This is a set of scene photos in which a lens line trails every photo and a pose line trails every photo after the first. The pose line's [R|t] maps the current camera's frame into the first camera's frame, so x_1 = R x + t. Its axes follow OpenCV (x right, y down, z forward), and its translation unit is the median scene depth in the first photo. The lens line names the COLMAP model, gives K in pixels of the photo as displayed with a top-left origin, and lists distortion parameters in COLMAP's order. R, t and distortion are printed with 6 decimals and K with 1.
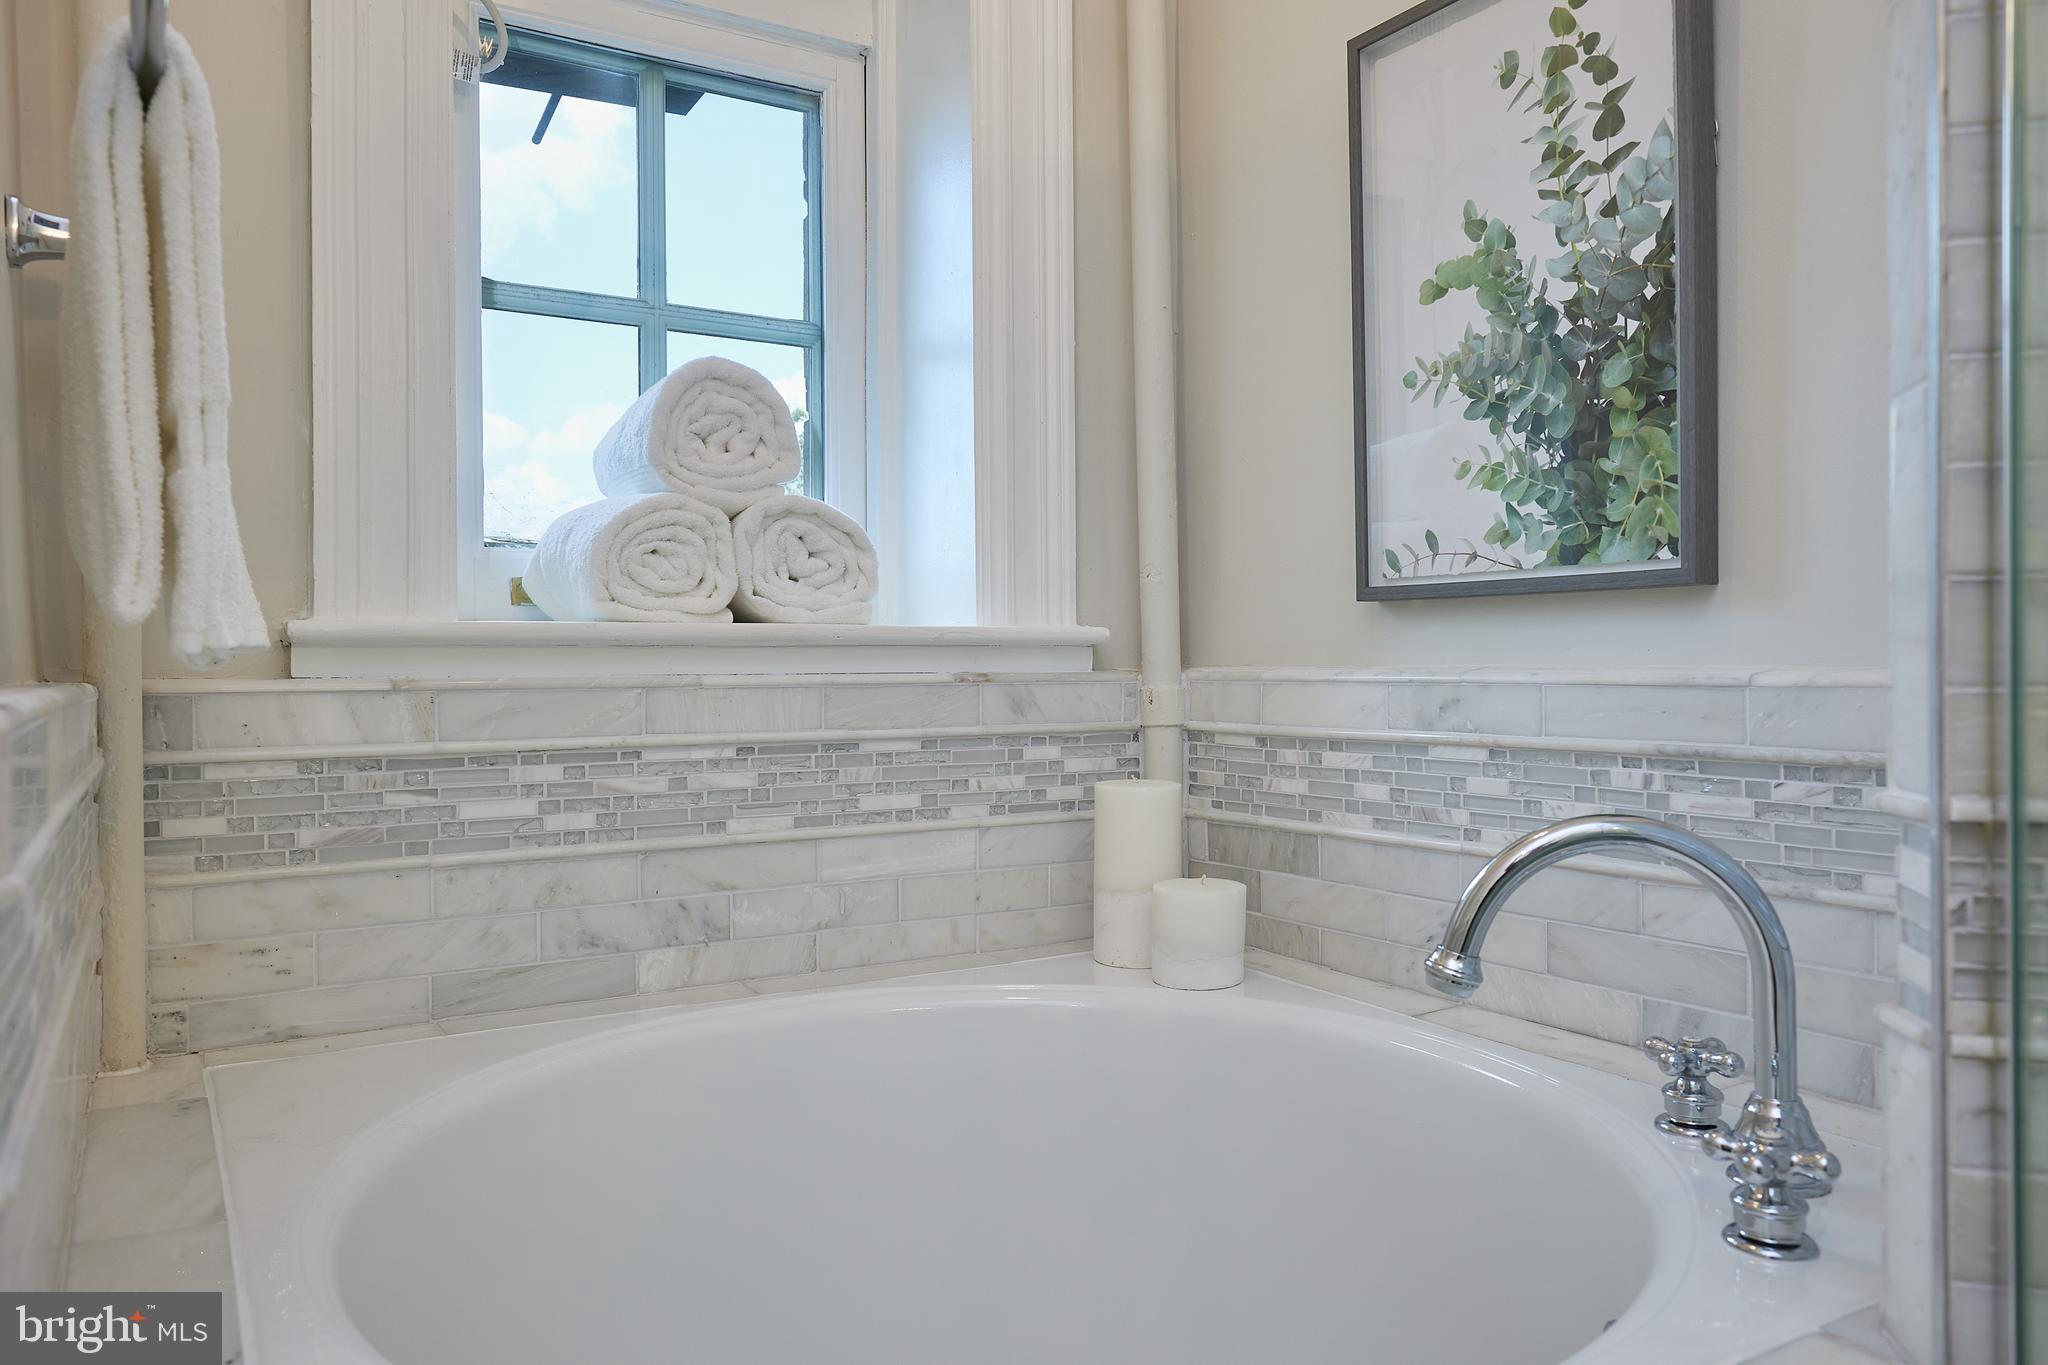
lens RADIAL K [[1434.6, 0, 1035.5], [0, 1434.6, 678.1], [0, 0, 1]] dist [0.001113, 0.005005]
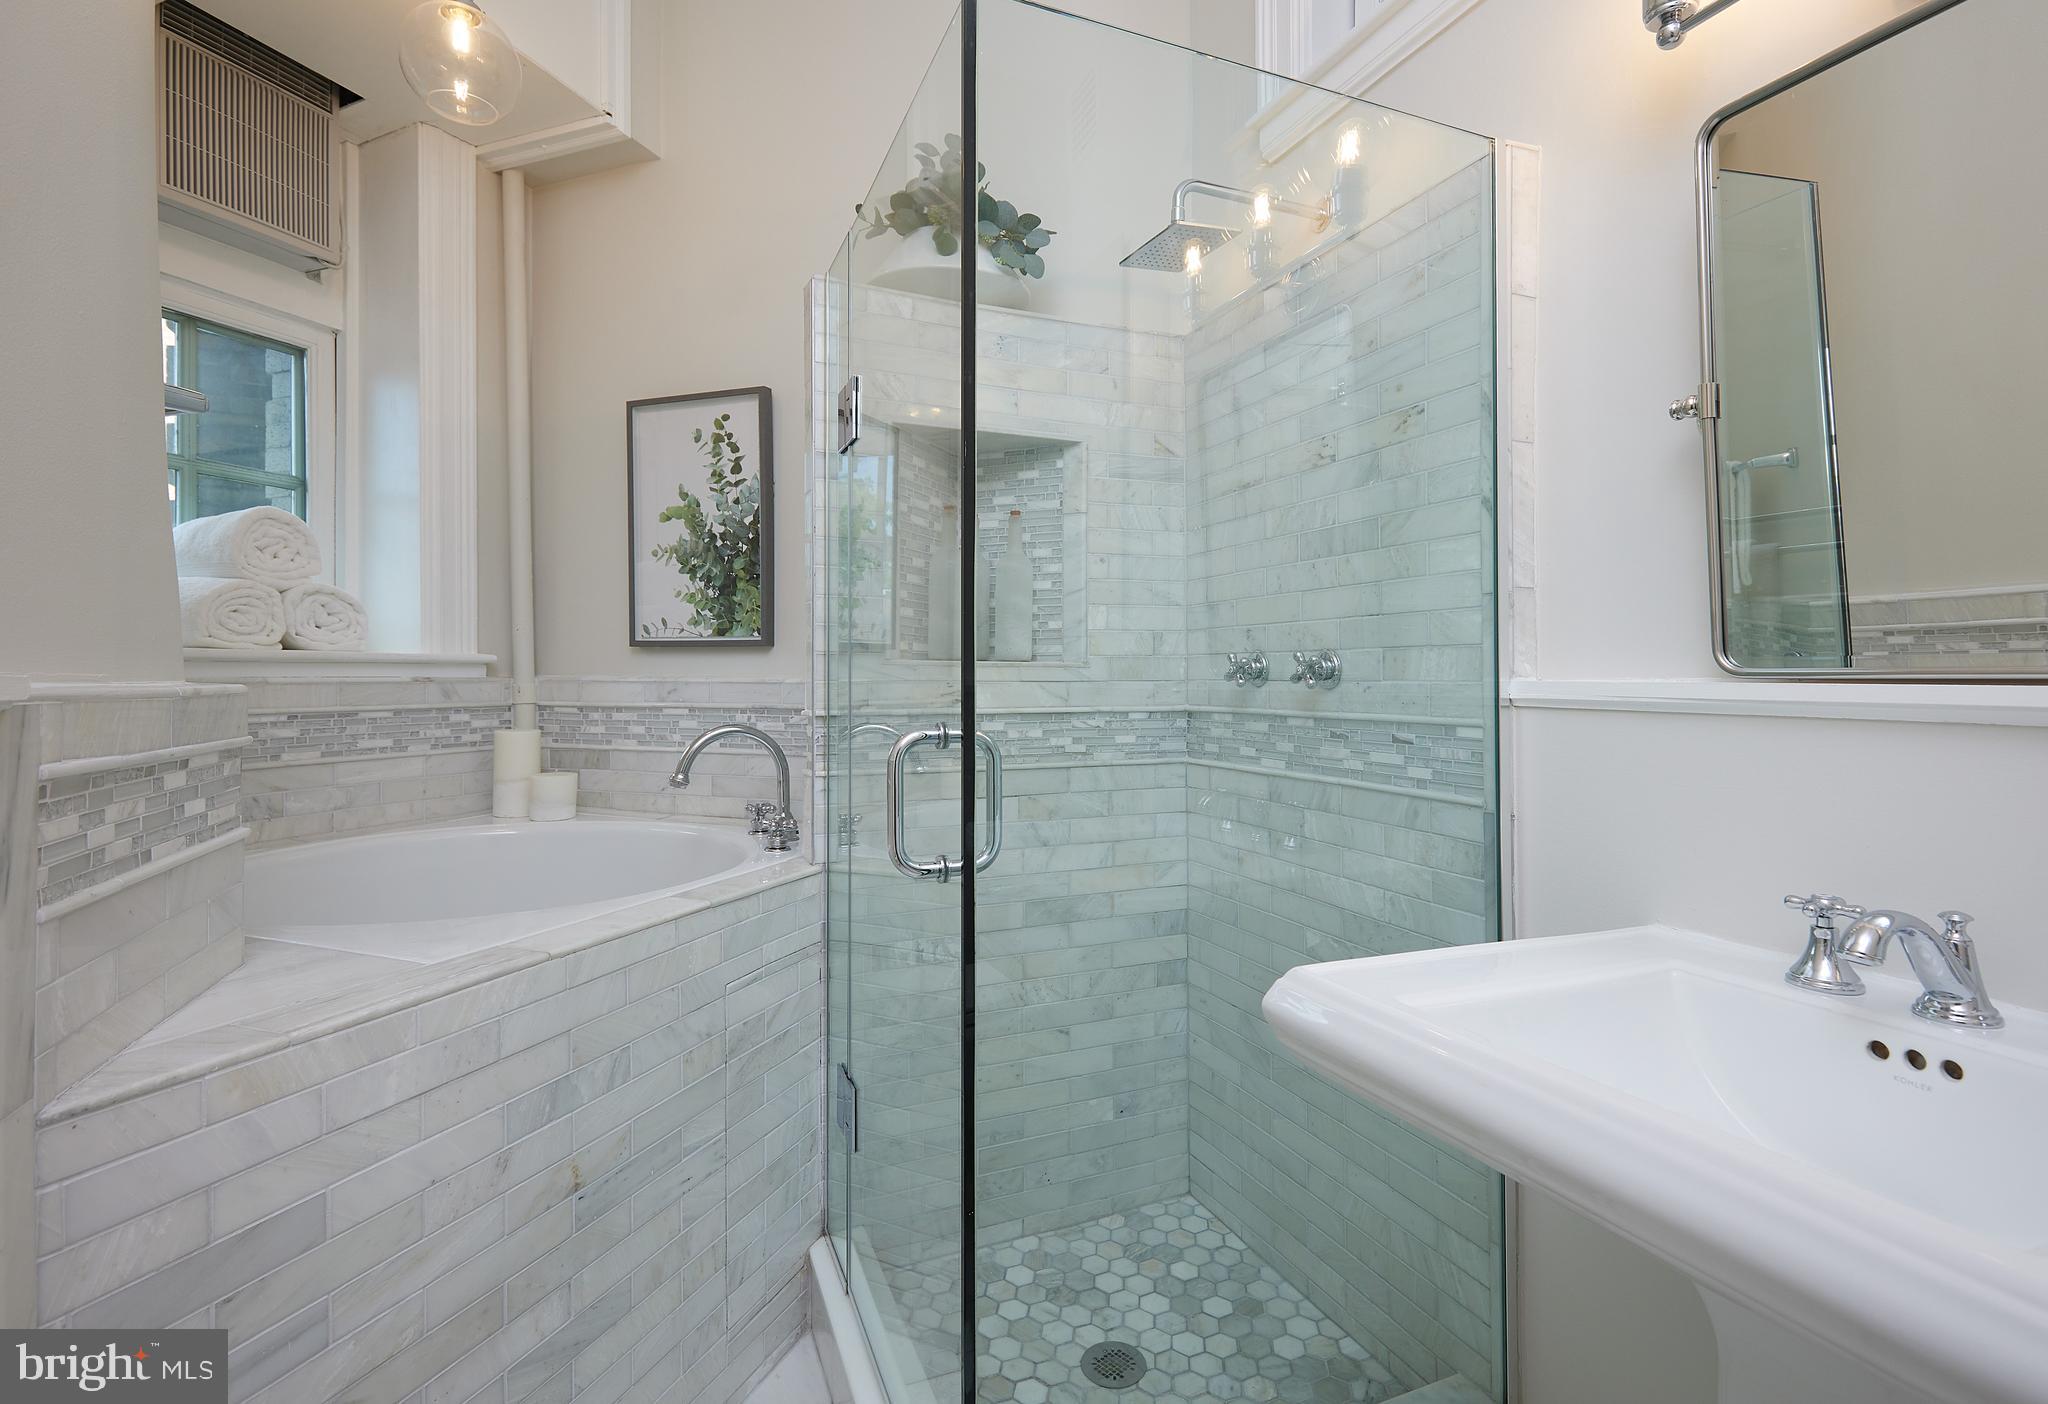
lens RADIAL K [[974.2, 0, 1039.2], [0, 974.2, 679.0], [0, 0, 1]] dist [-0.000232, 0.000215]
pose [[0.787181, 0.004293, 0.616707, -0.230367], [-0.001435, 0.999986, -0.005129, 0.005428], [-0.616720, 0.003152, 0.787176, -0.654602]]
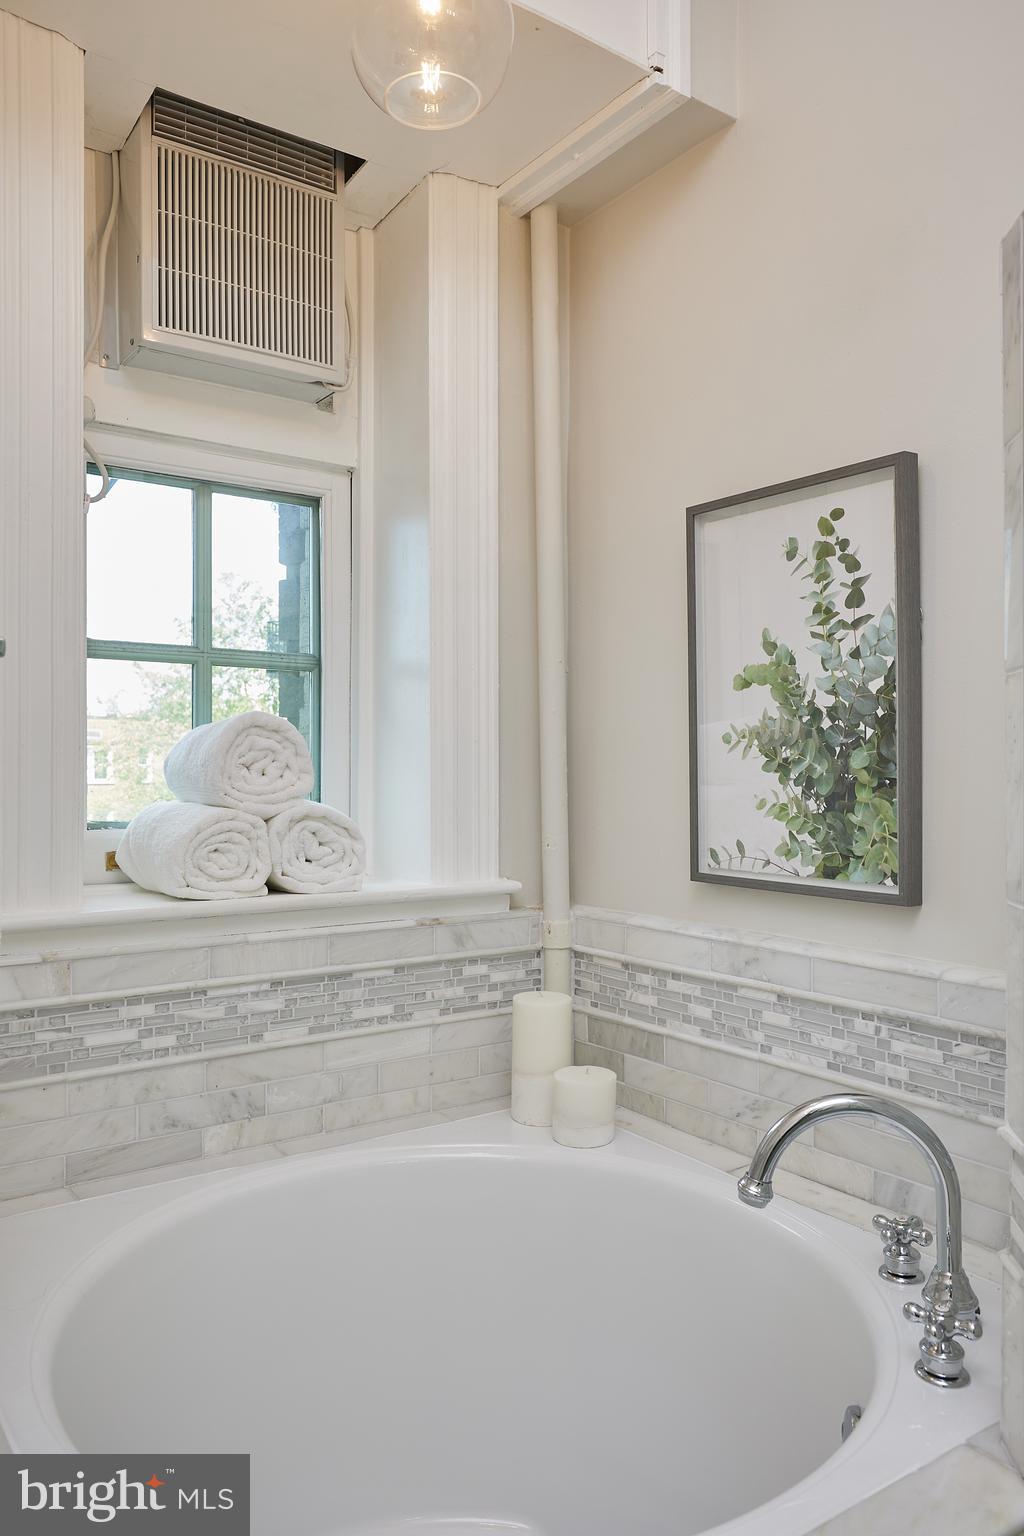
lens RADIAL K [[1113.4, 0, 498.7], [0, 1113.4, 769.2], [0, 0, 1]] dist [0.003948, 0.012926]
pose [[0.998177, 0.006814, 0.059974, -0.048162], [-0.006344, 0.999948, -0.008021, -0.168256], [-0.060025, 0.007626, 0.998168, -0.153366]]
